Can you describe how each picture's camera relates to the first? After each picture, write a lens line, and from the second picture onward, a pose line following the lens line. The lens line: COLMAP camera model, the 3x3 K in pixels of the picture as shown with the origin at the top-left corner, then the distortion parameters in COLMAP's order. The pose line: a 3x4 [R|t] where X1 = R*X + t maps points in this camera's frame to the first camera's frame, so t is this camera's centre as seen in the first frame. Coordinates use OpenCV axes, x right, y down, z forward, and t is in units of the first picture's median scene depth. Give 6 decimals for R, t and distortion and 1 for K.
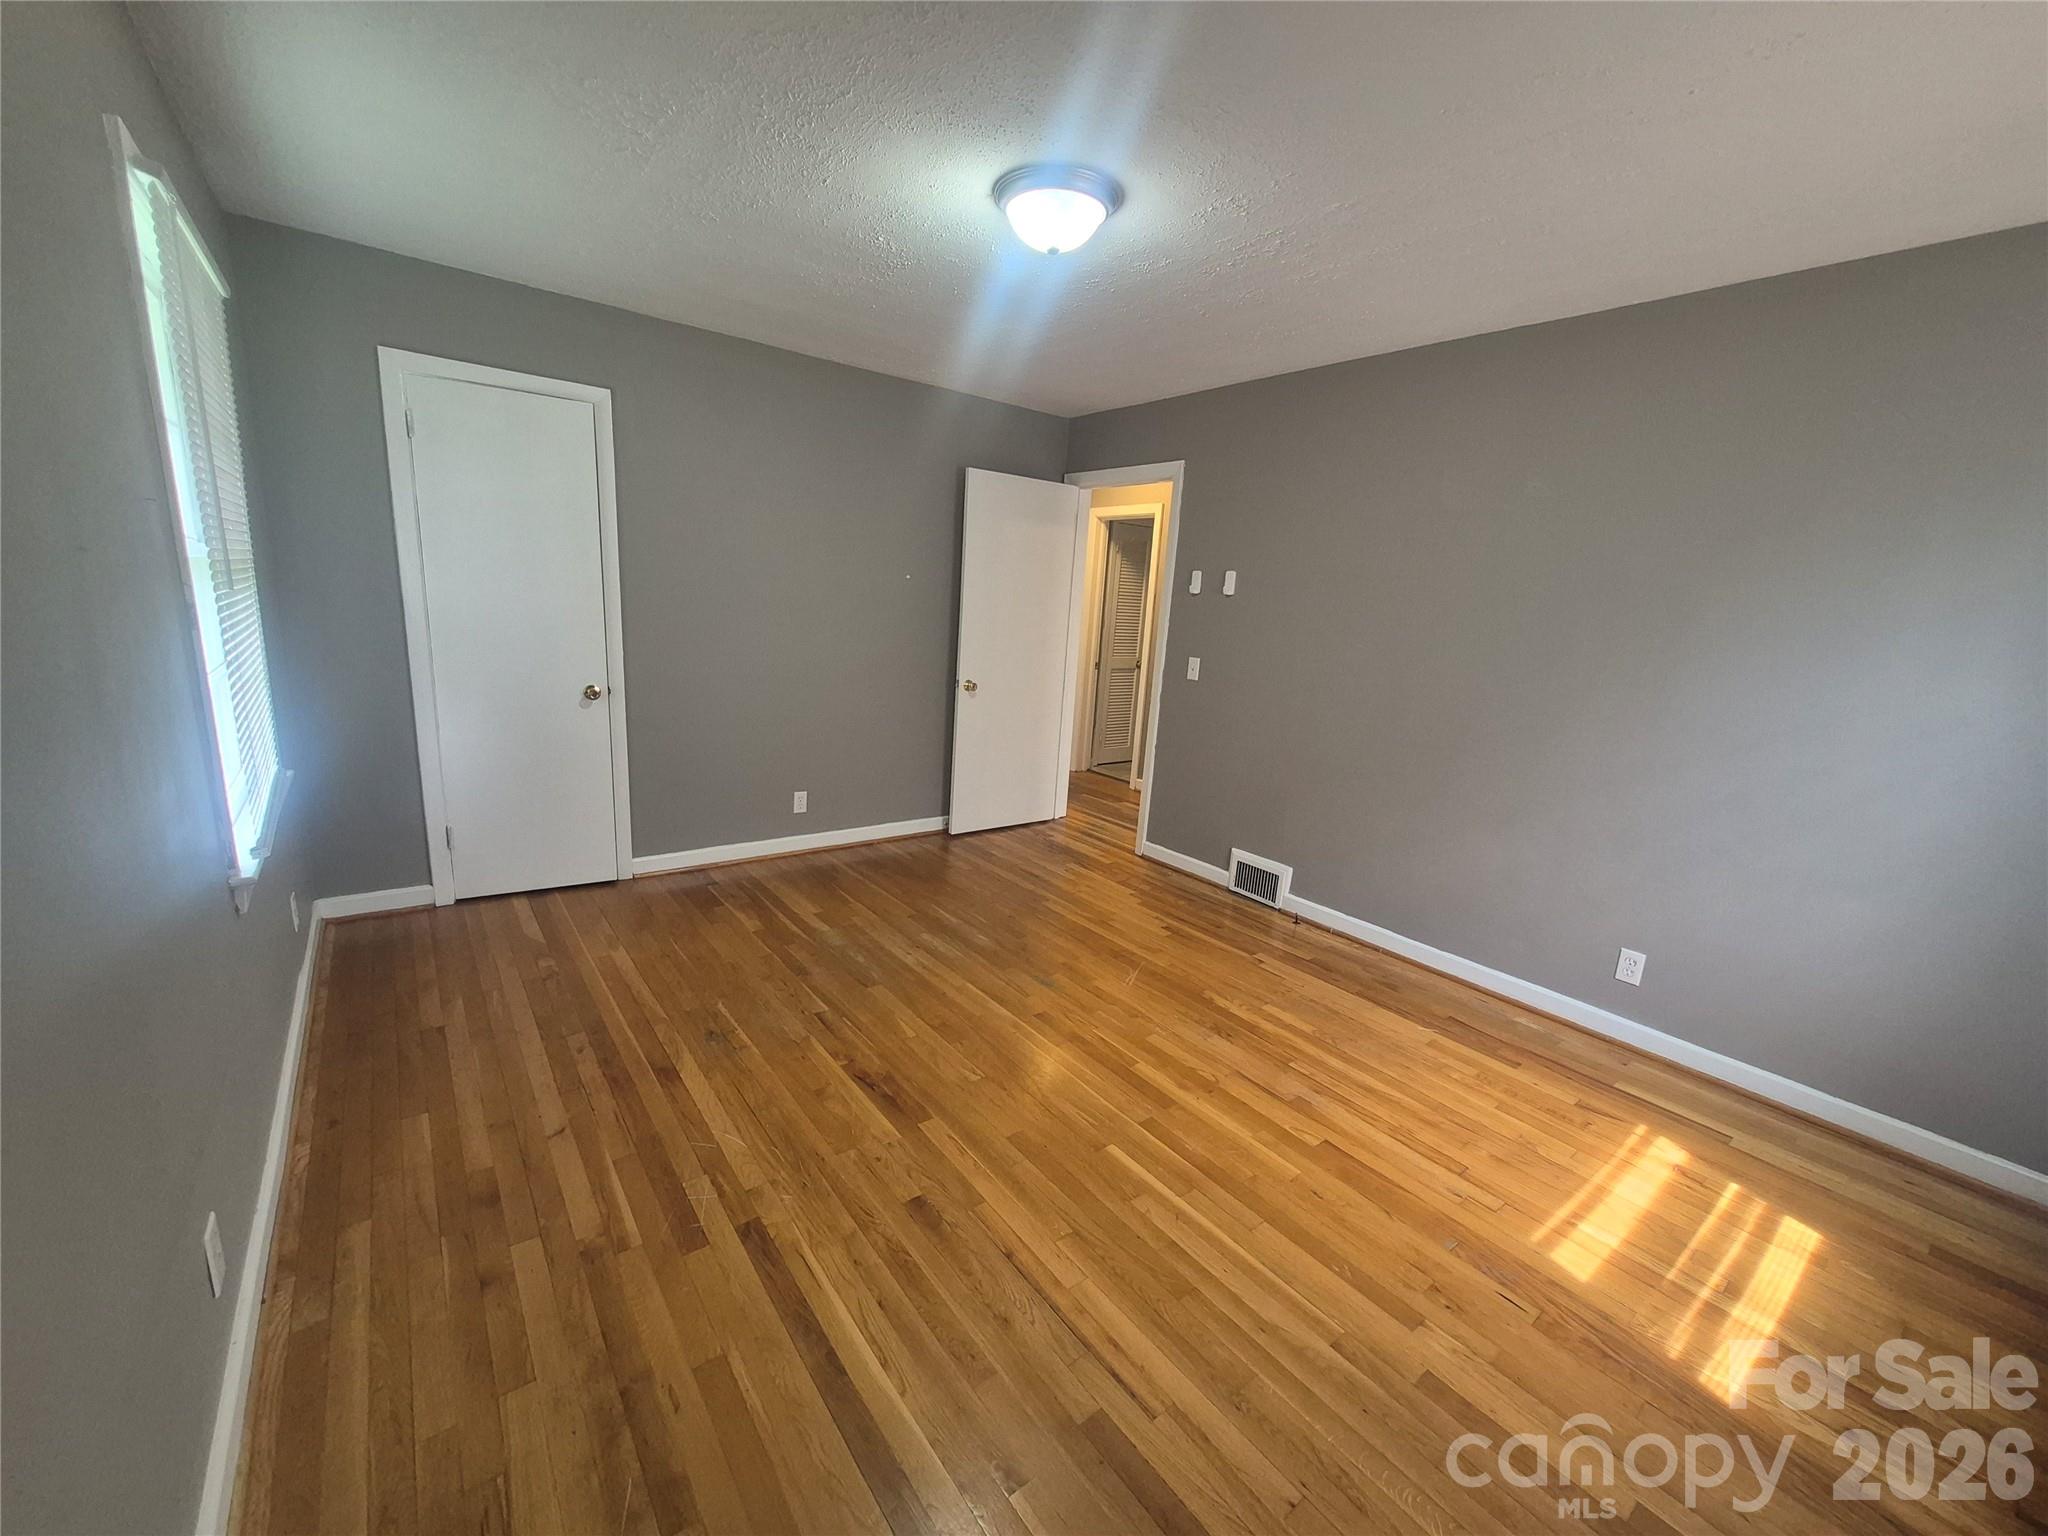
lens RADIAL K [[803.6, 0, 1020.5], [0, 803.6, 773.4], [0, 0, 1]] dist [0.003444, -0.002099]
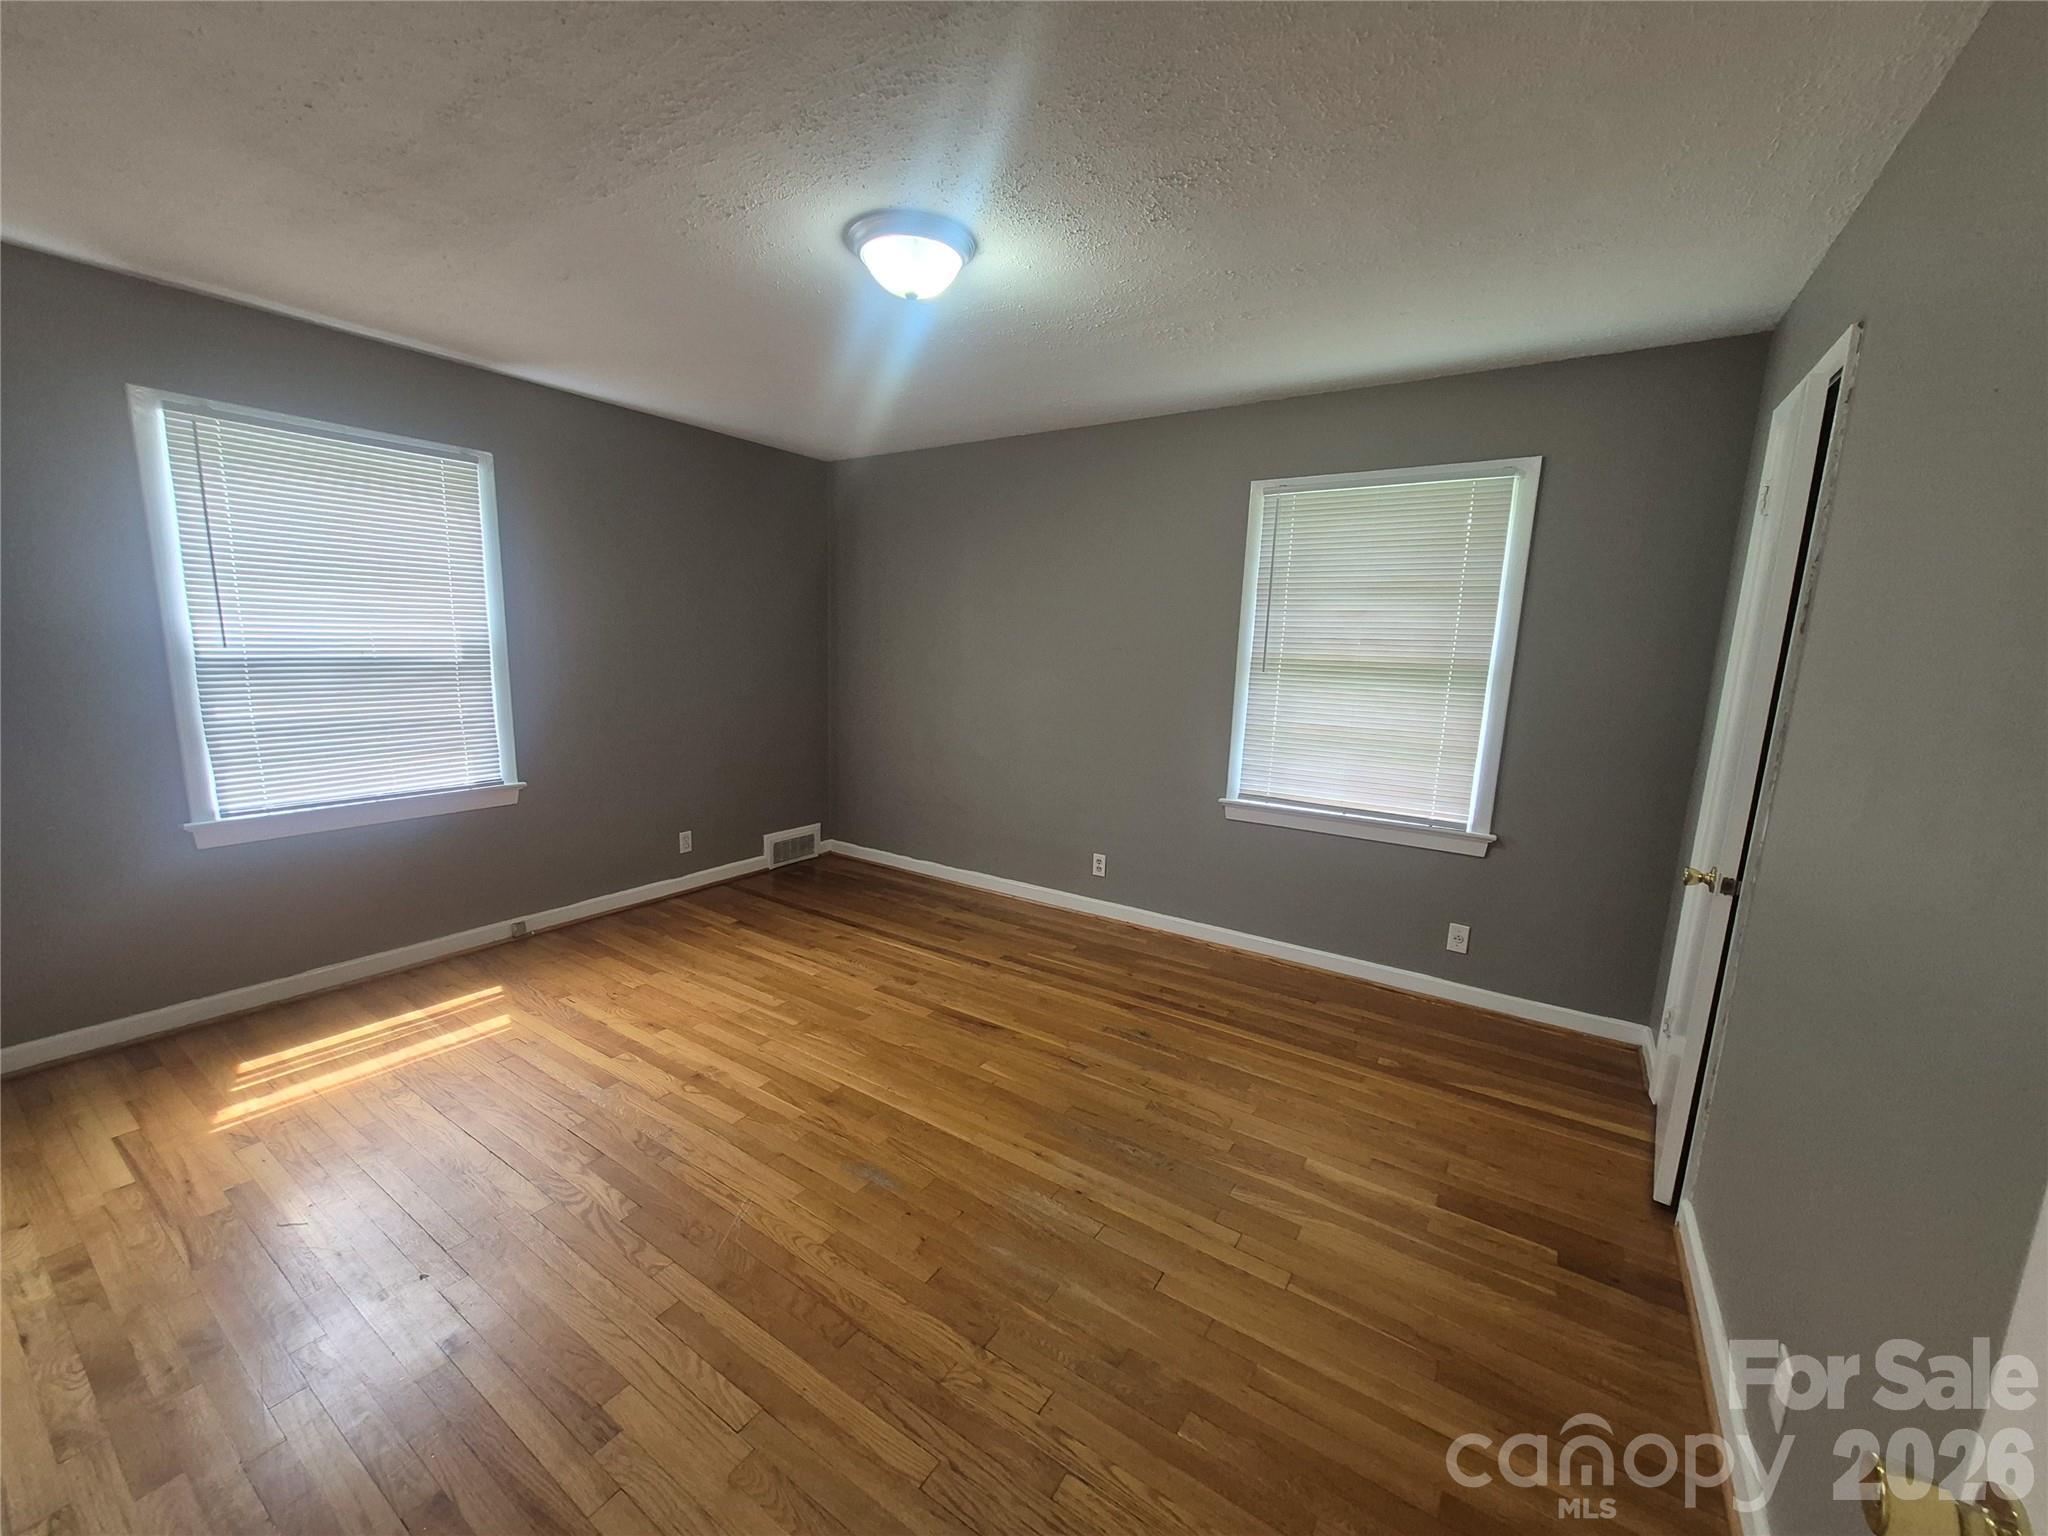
lens RADIAL K [[803.6, 0, 1022.7], [0, 803.6, 775.6], [0, 0, 1]] dist [0.003444, -0.002099]
pose [[-0.941947, -0.034282, -0.334007, 0.212195], [-0.155295, 0.926460, 0.342864, -0.458829], [0.297690, 0.374829, -0.878000, 2.093764]]
